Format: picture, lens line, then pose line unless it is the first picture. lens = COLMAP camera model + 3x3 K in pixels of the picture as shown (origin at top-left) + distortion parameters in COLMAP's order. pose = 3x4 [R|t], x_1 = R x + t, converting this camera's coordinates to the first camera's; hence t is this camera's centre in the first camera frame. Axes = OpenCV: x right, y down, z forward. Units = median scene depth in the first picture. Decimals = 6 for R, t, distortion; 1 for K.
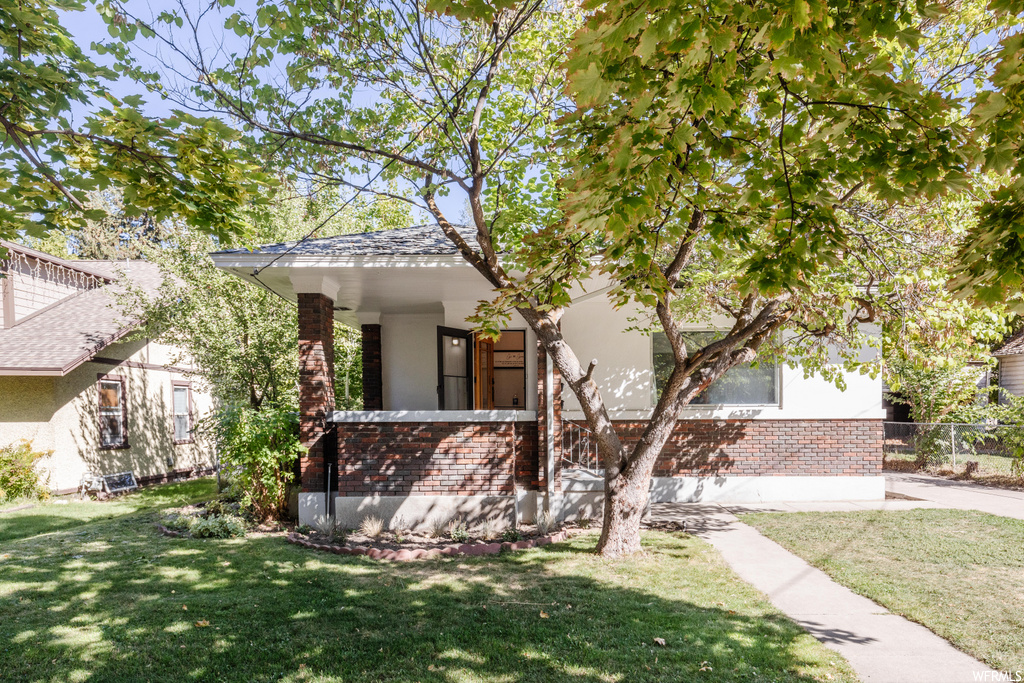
lens RADIAL K [[691.6, 0, 512.0], [0, 691.6, 341.5], [0, 0, 1]] dist [0.000507, -0.000733]
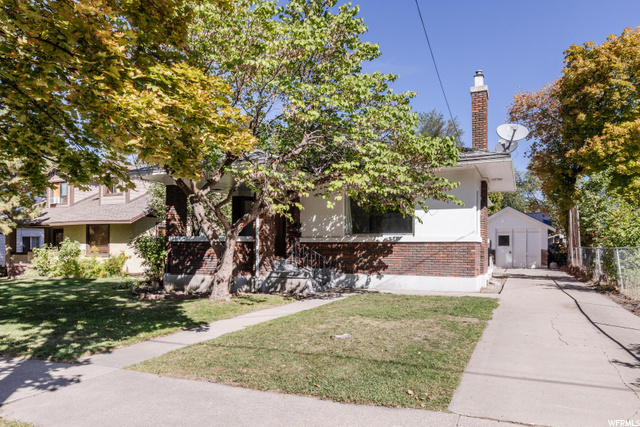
lens RADIAL K [[434.4, 0, 320.0], [0, 434.4, 213.5], [0, 0, 1]] dist [-0.001543, 0.000020]
pose [[0.908028, -0.024820, -0.418175, 0.629109], [0.037494, 0.999052, 0.022119, 0.009962], [0.417229, -0.035764, 0.908097, -0.061027]]
